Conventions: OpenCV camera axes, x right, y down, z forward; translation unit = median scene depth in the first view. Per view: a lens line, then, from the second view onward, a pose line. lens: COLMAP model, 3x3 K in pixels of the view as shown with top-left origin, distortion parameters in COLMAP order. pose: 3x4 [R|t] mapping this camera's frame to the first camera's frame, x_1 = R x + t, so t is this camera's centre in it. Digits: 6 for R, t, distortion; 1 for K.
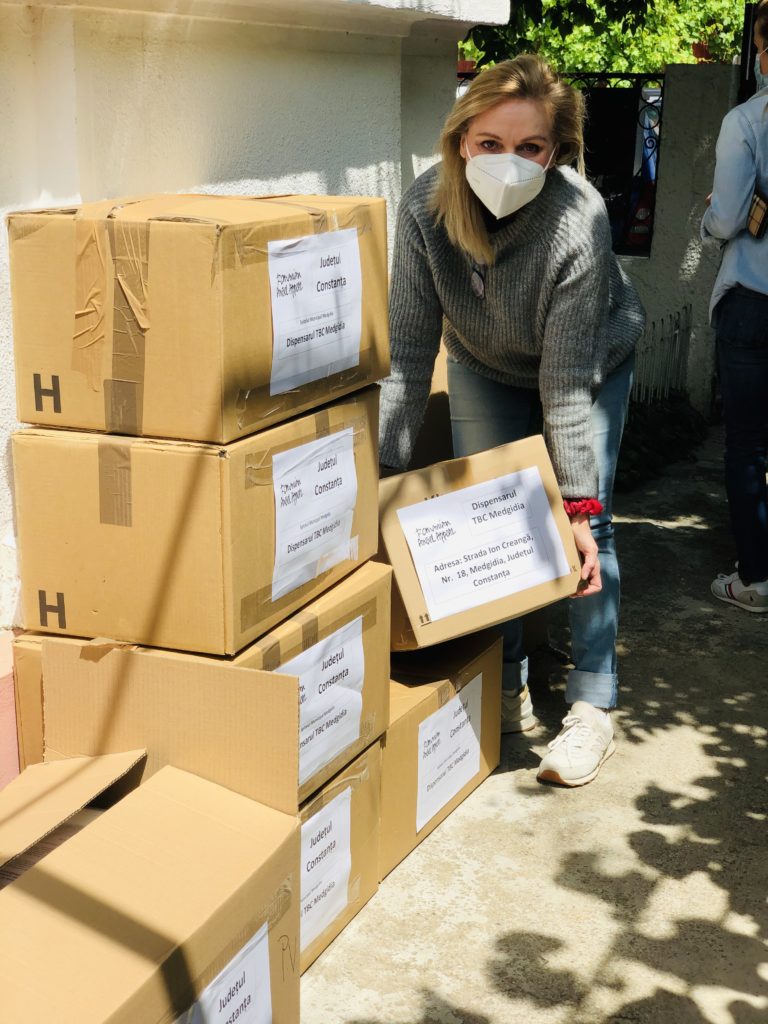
lens RADIAL K [[1561.8, 0, 382.2], [0, 1561.8, 509.6], [0, 0, 1]] dist [0.001874, 0.000000]
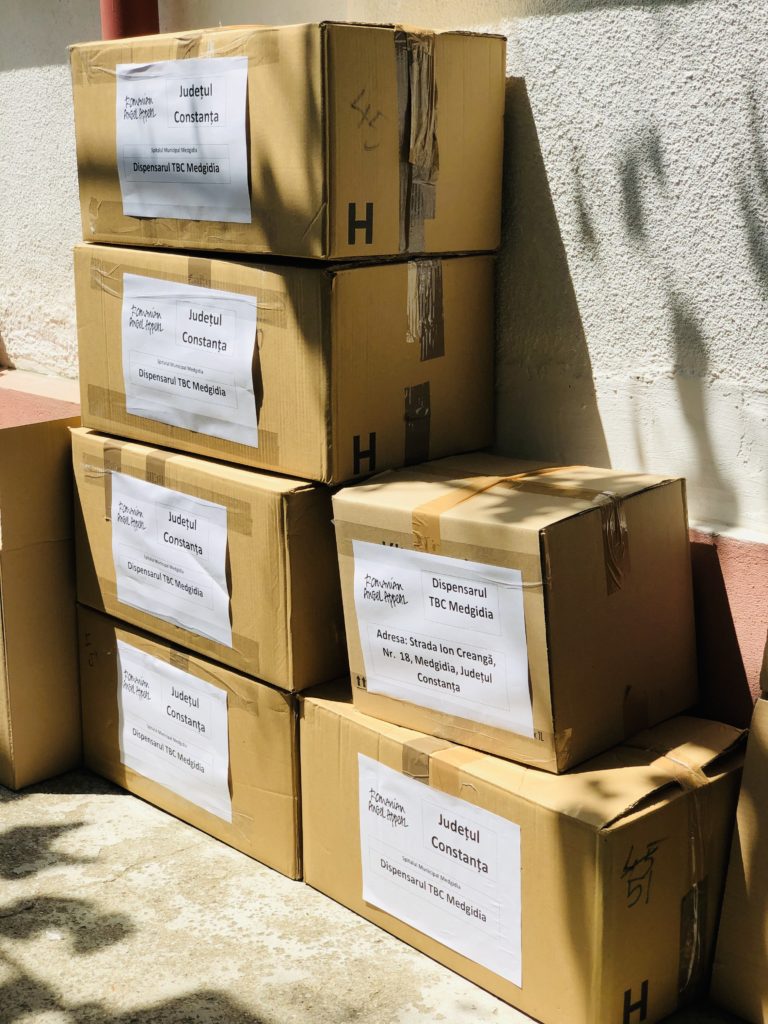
lens RADIAL K [[1561.8, 0, 381.6], [0, 1561.8, 516.2], [0, 0, 1]] dist [0.001874, 0.000000]
pose [[-0.417459, 0.227705, -0.879704, 0.817662], [-0.210508, 0.917526, 0.337391, -0.274459], [0.883977, 0.326032, -0.335095, 1.552506]]
